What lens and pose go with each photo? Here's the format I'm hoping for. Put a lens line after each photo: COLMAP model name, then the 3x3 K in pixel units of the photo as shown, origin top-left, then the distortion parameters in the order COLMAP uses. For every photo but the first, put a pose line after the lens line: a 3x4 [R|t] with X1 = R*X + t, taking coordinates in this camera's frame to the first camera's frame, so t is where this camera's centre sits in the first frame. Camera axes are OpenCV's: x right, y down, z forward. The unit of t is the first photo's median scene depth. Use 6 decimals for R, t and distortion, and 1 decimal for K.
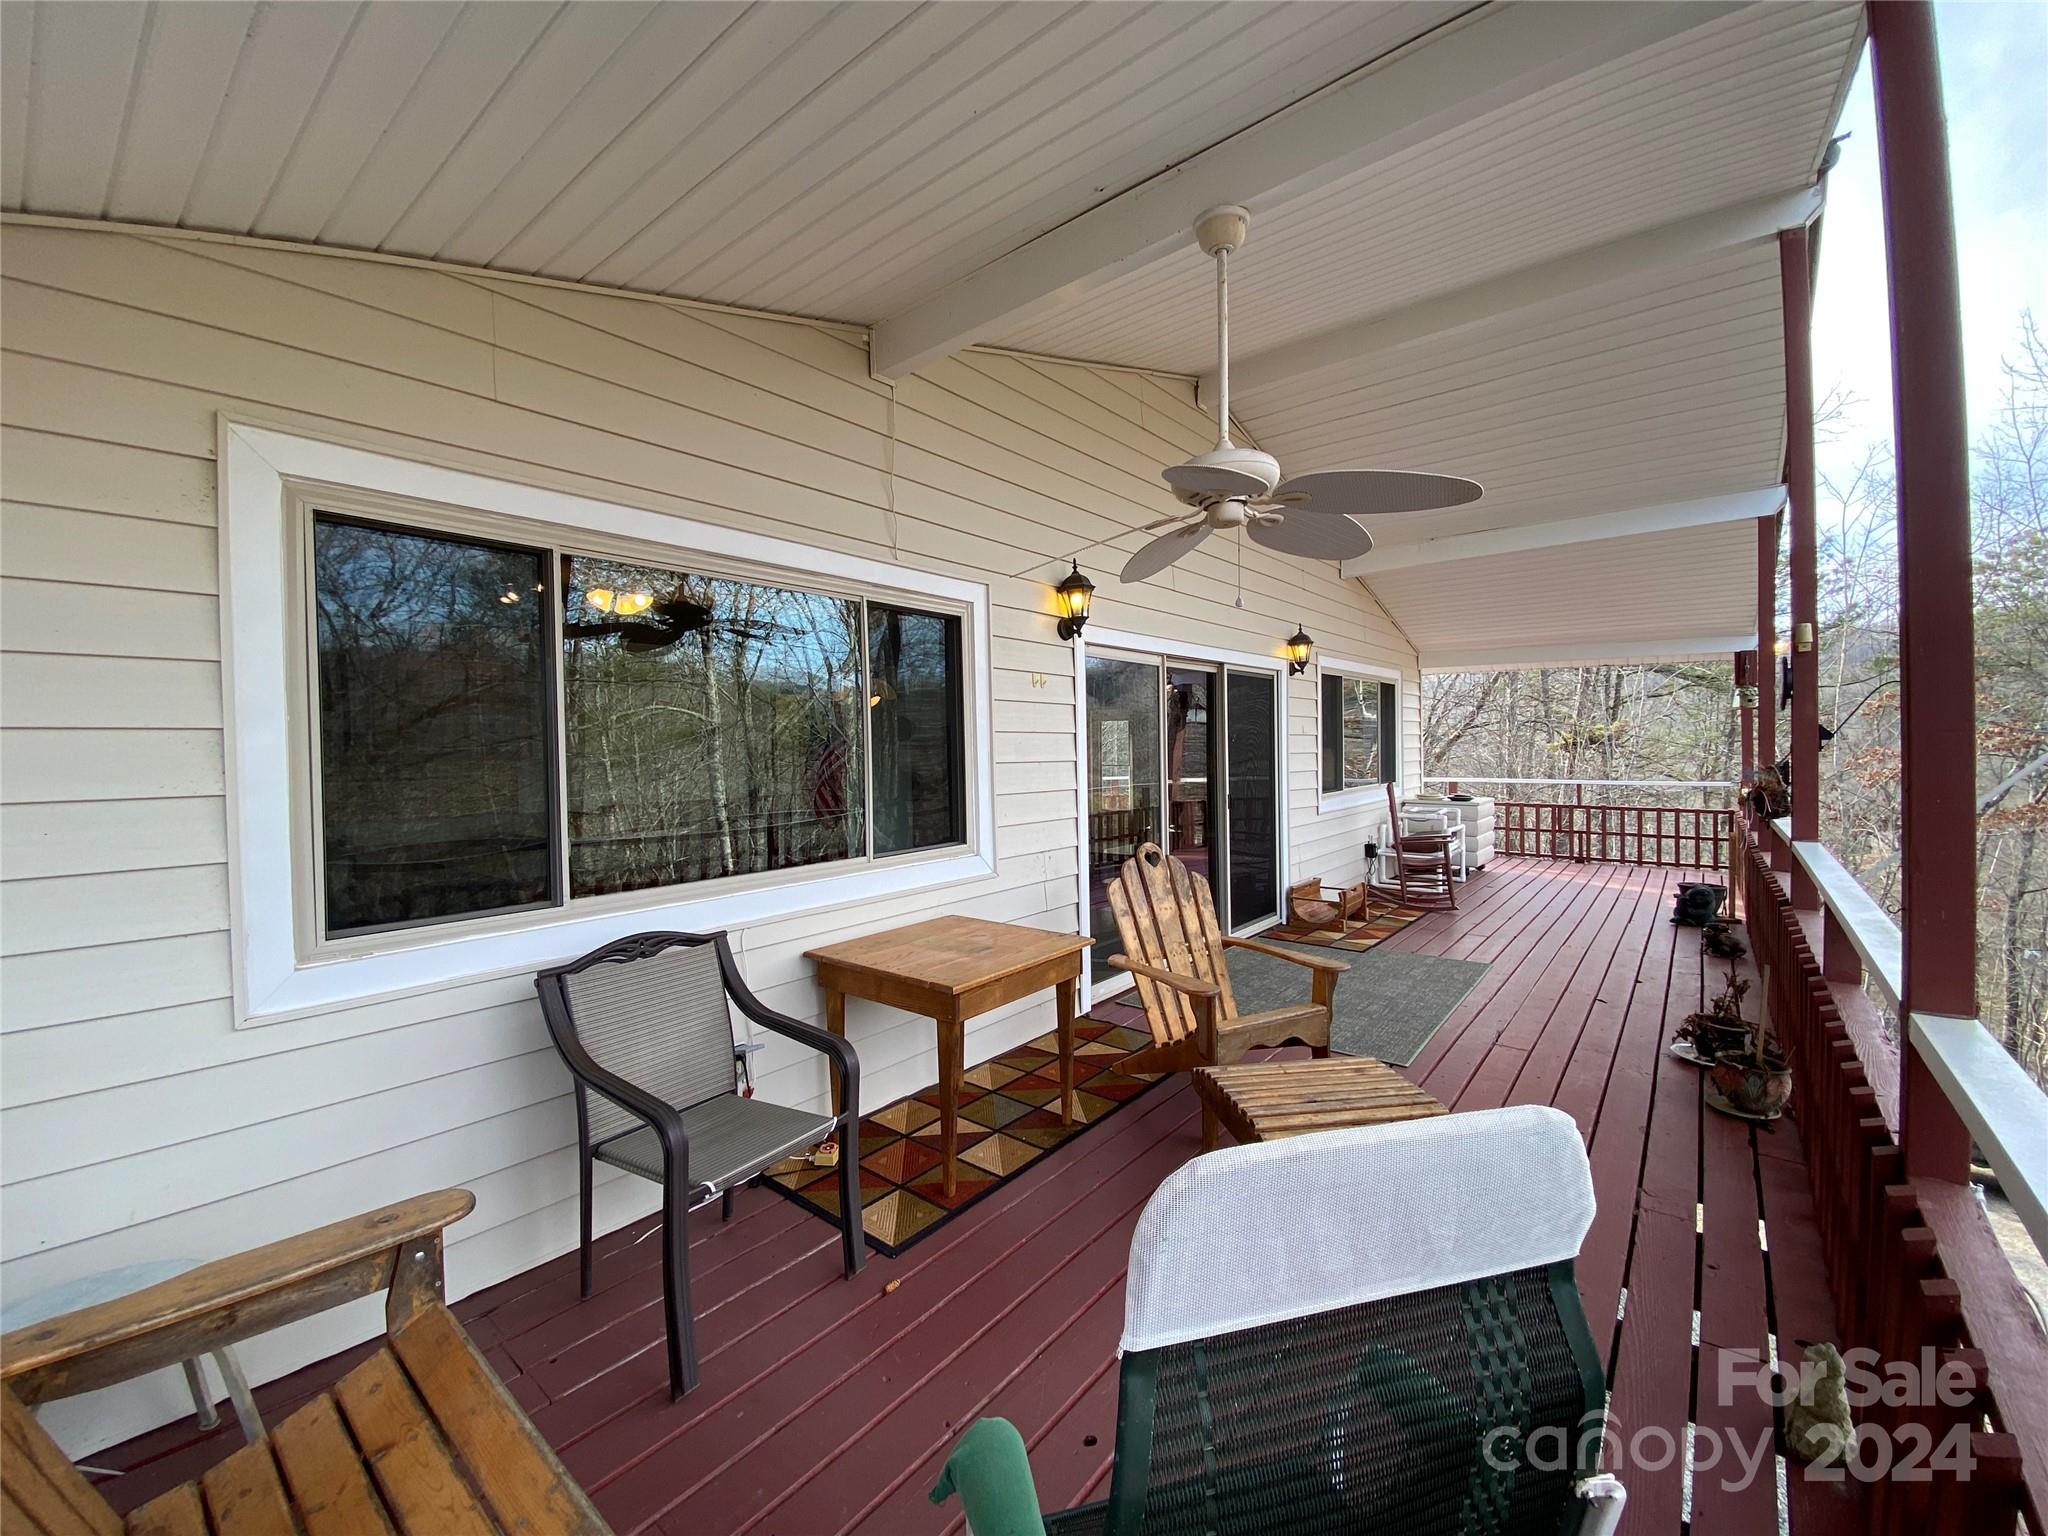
lens RADIAL K [[823.8, 0, 1027.3], [0, 823.8, 762.6], [0, 0, 1]] dist [0.030453, -0.027260]
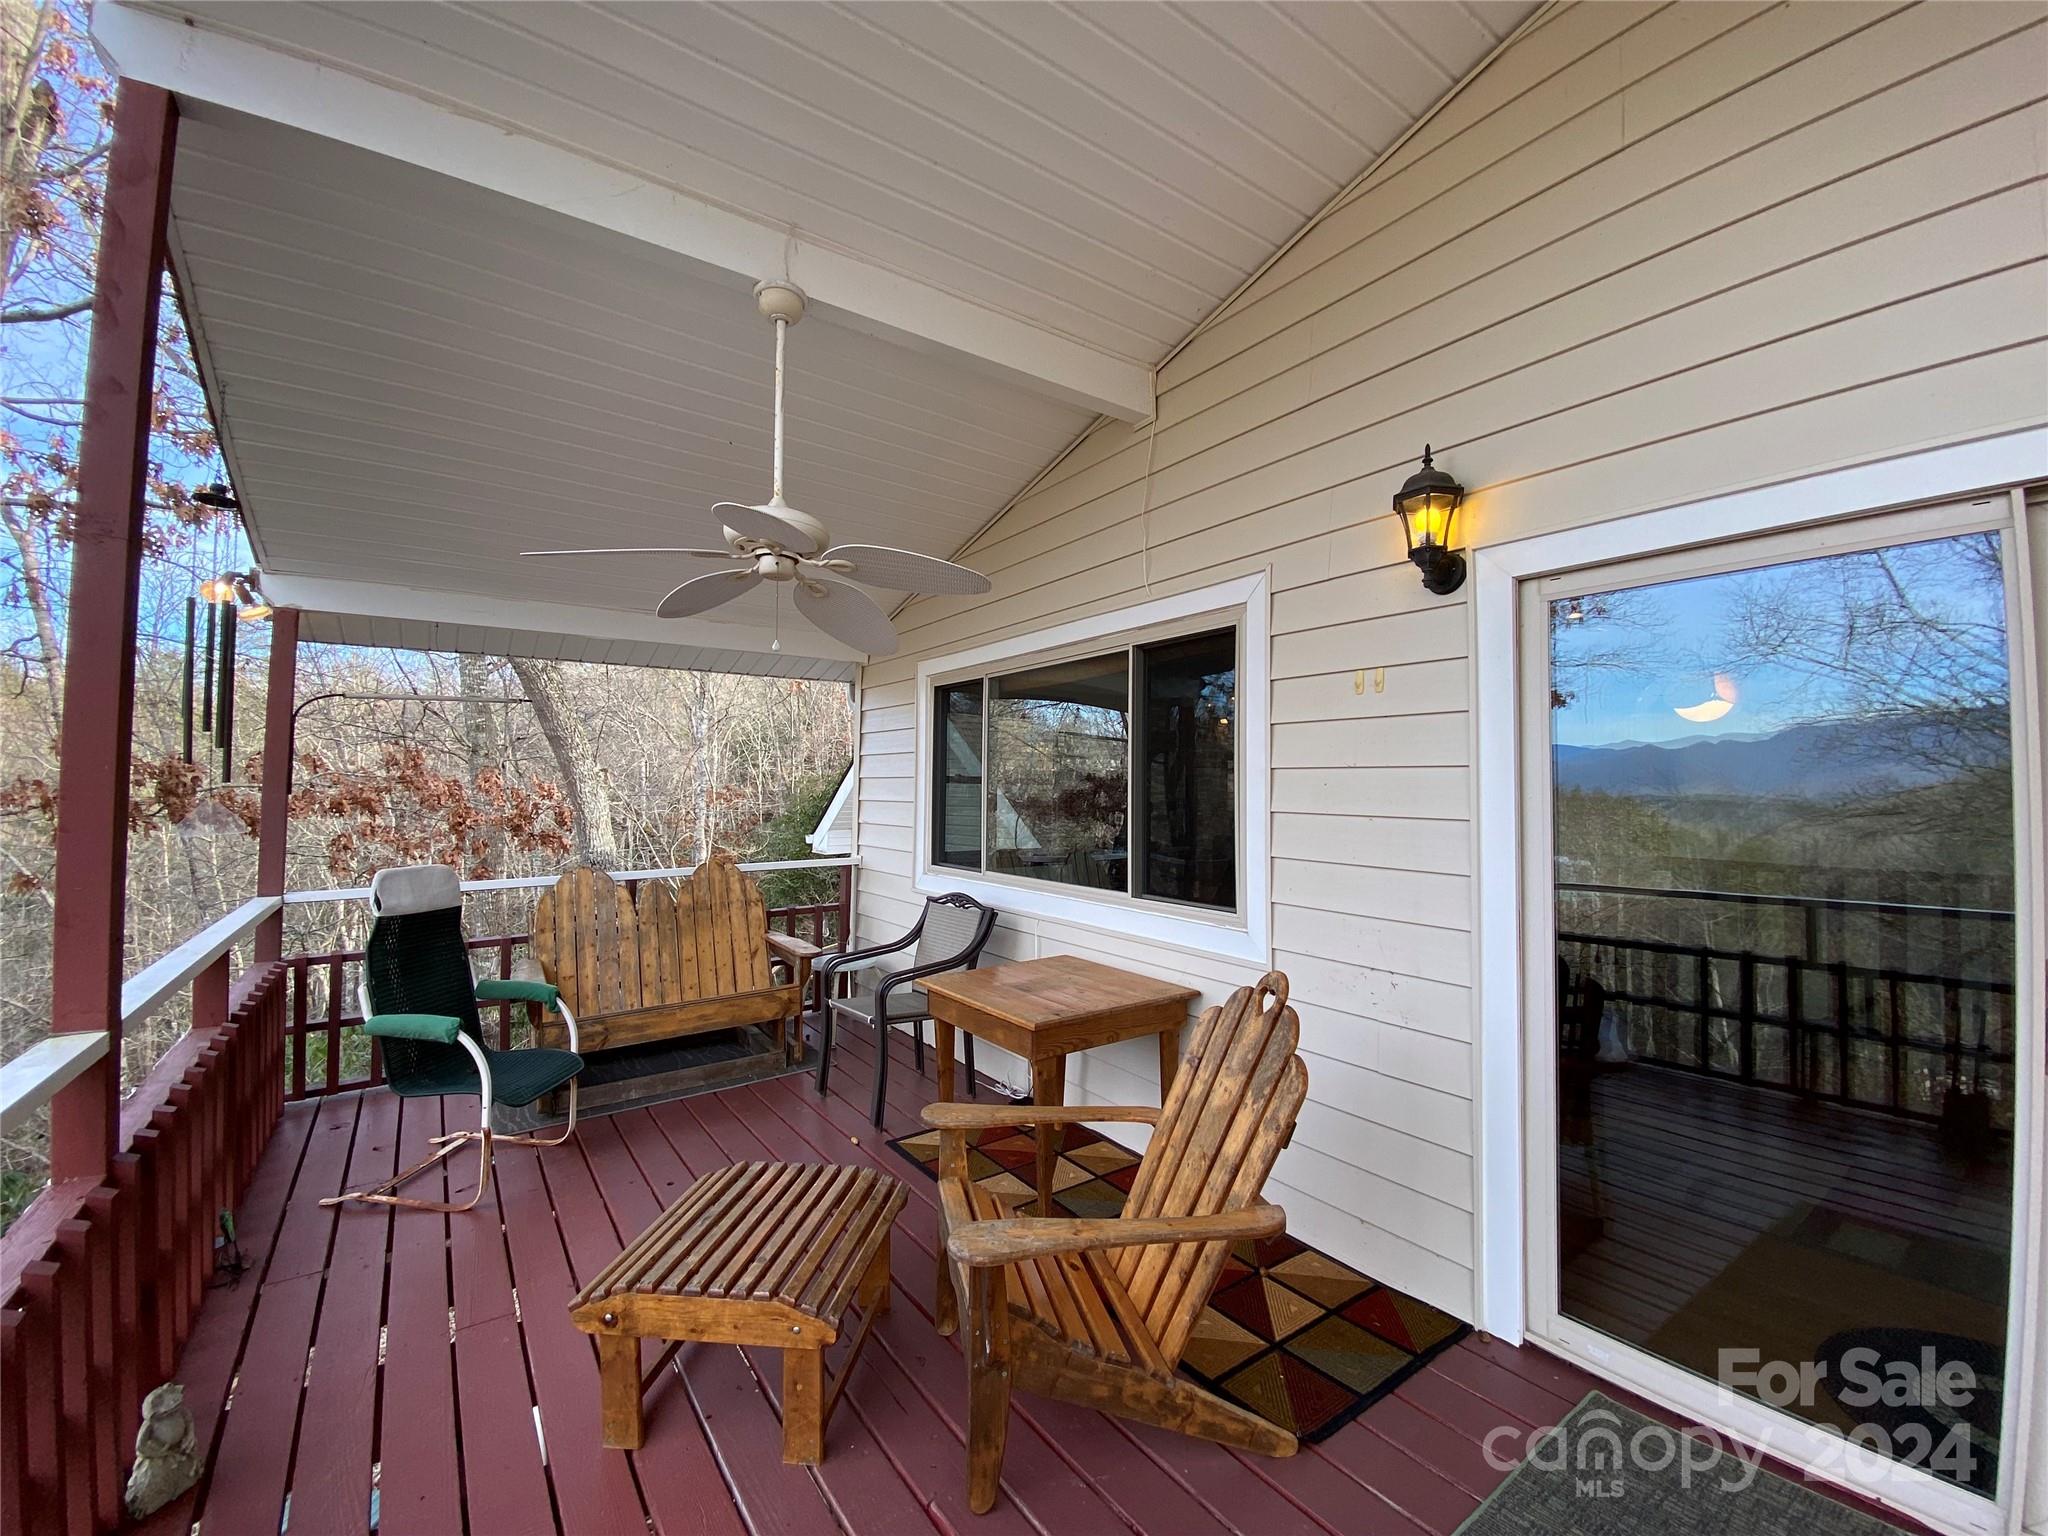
lens RADIAL K [[823.8, 0, 1027.3], [0, 823.8, 762.6], [0, 0, 1]] dist [0.030453, -0.027260]
pose [[-0.271630, -0.009564, -0.962354, 0.801890], [-0.016488, 0.999850, -0.005283, -0.040387], [0.962260, 0.014433, -0.271747, 1.103817]]
